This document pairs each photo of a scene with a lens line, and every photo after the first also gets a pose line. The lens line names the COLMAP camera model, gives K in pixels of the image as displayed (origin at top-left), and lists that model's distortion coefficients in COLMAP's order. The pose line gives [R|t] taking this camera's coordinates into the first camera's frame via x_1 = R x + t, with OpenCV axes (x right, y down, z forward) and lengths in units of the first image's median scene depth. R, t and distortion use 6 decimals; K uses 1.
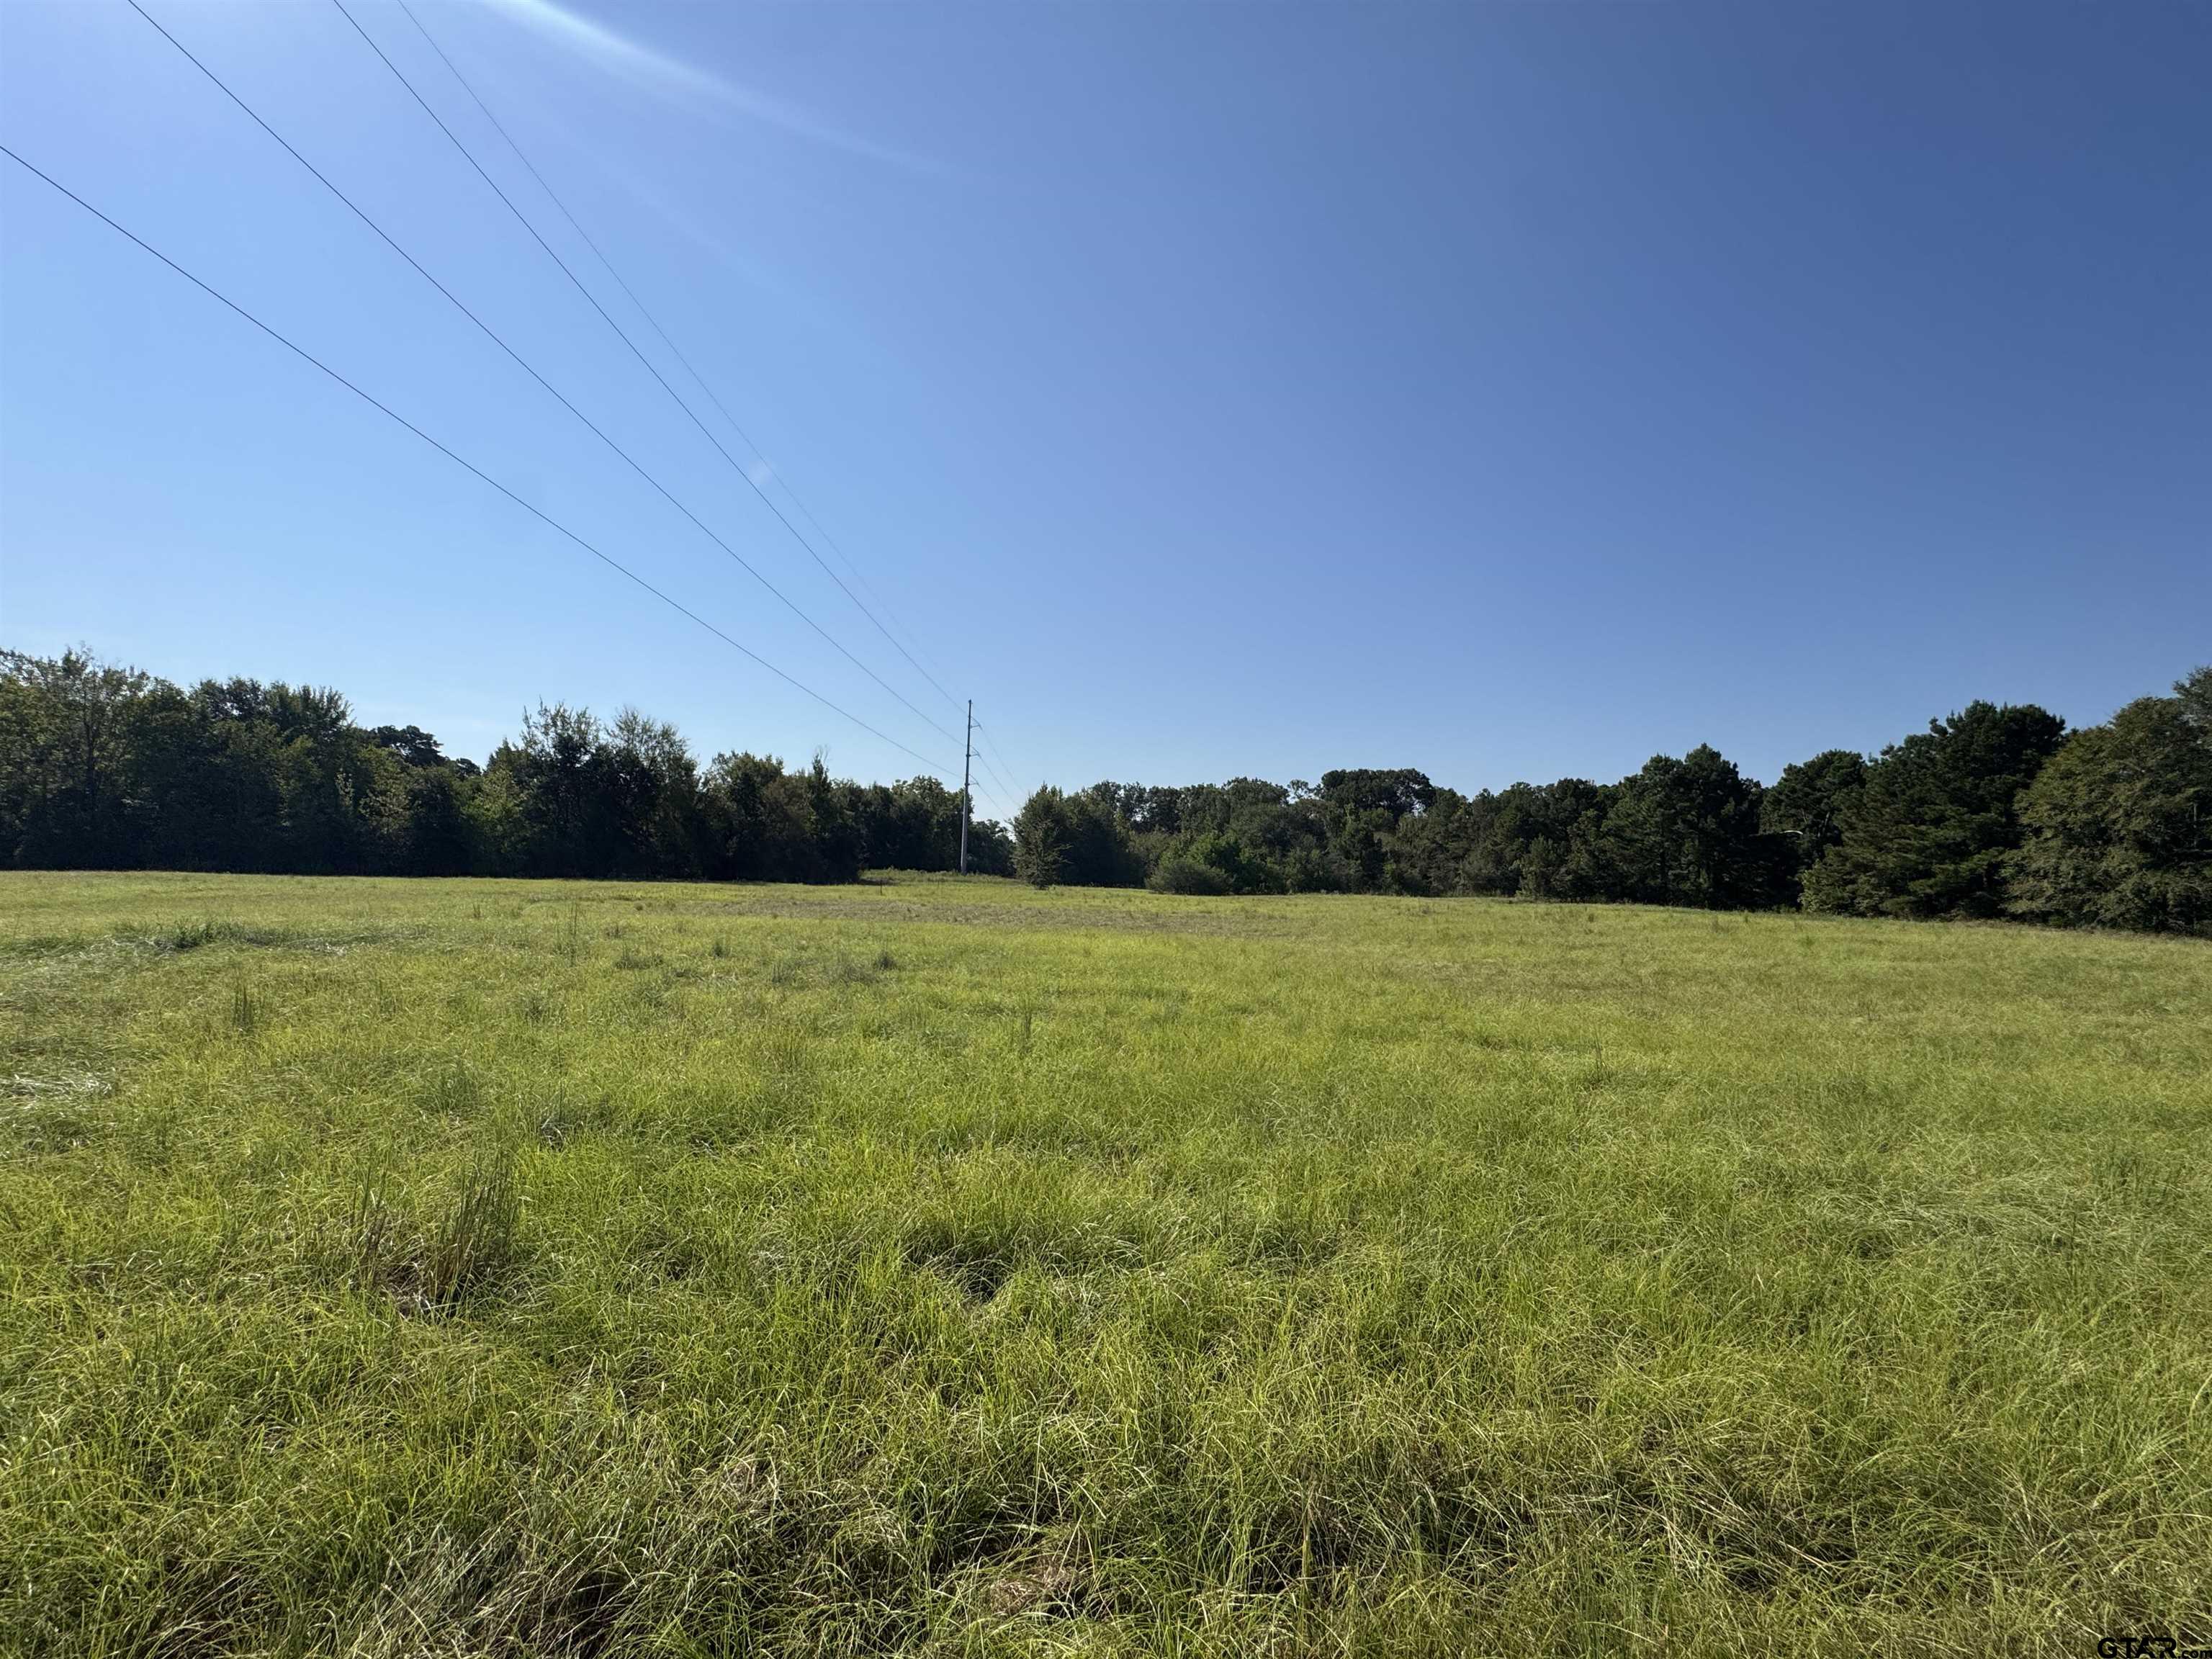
lens RADIAL K [[891.6, 0, 1106.0], [0, 891.6, 829.5], [0, 0, 1]] dist [-0.003549, 0.000738]
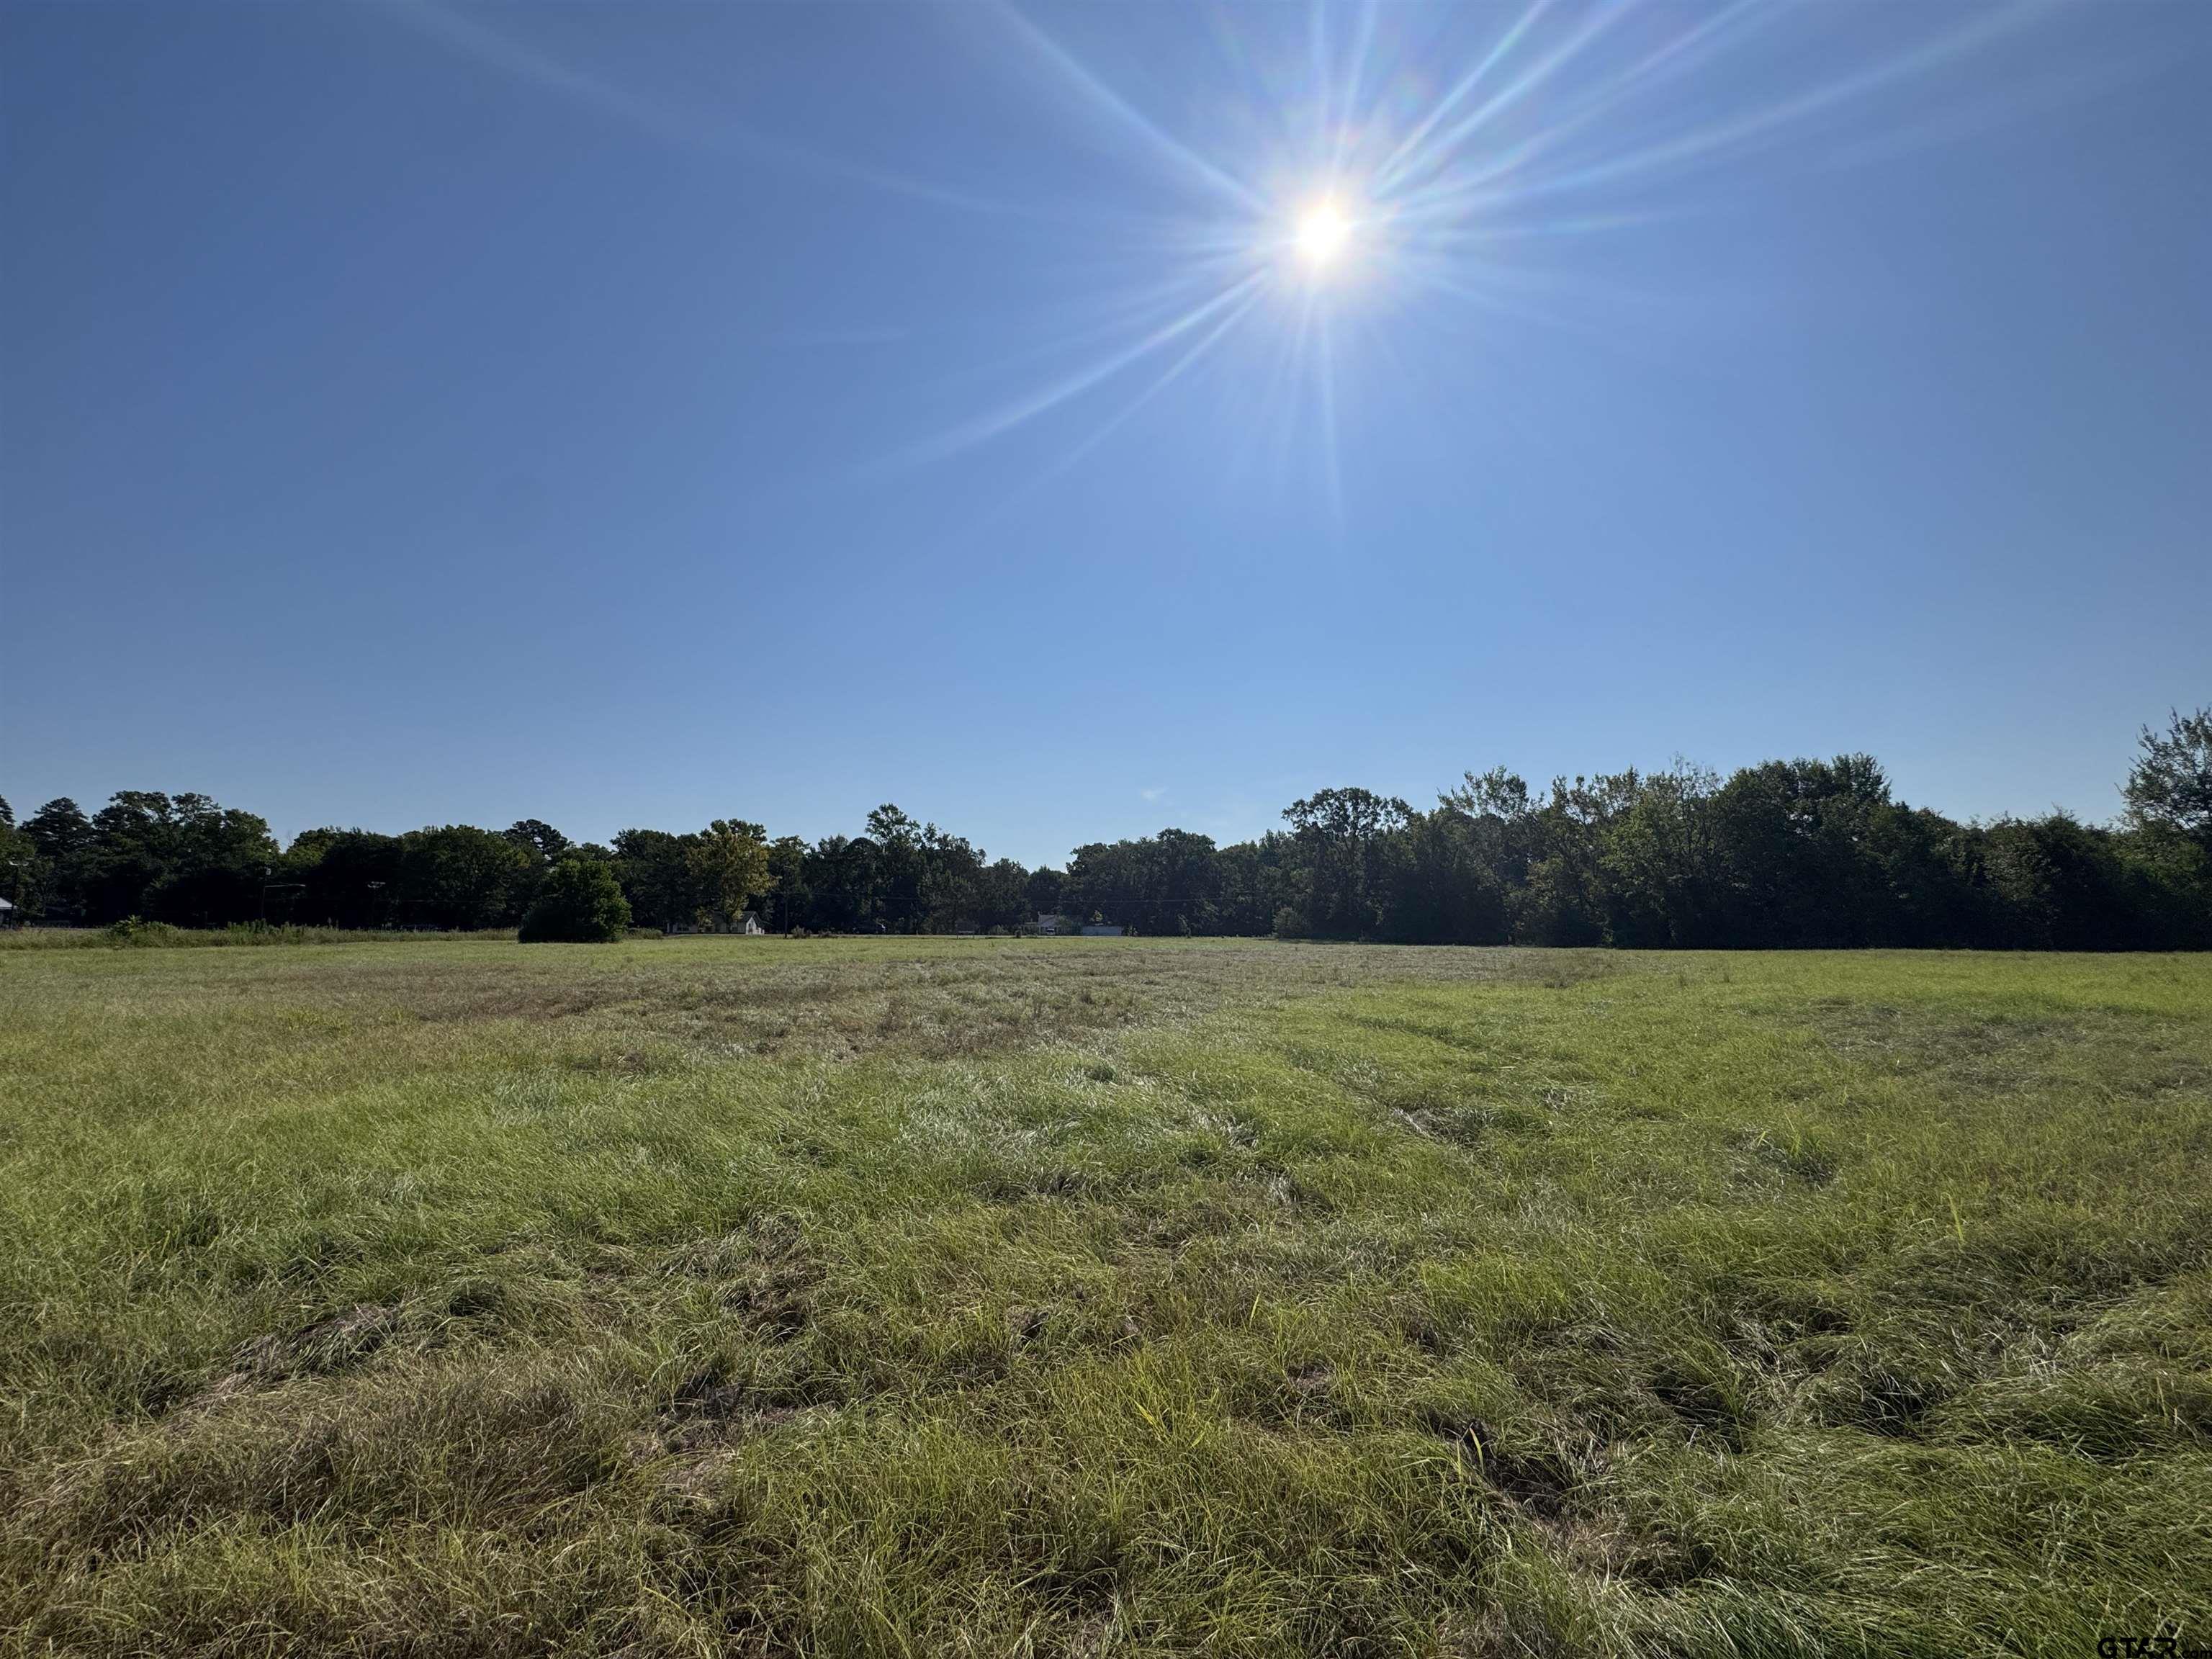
lens RADIAL K [[891.6, 0, 1106.0], [0, 891.6, 829.5], [0, 0, 1]] dist [-0.003549, 0.000738]
pose [[0.364002, -0.135002, -0.921562, -0.164400], [0.060245, 0.990780, -0.121346, -0.006241], [0.929448, -0.011349, 0.368779, -0.064856]]
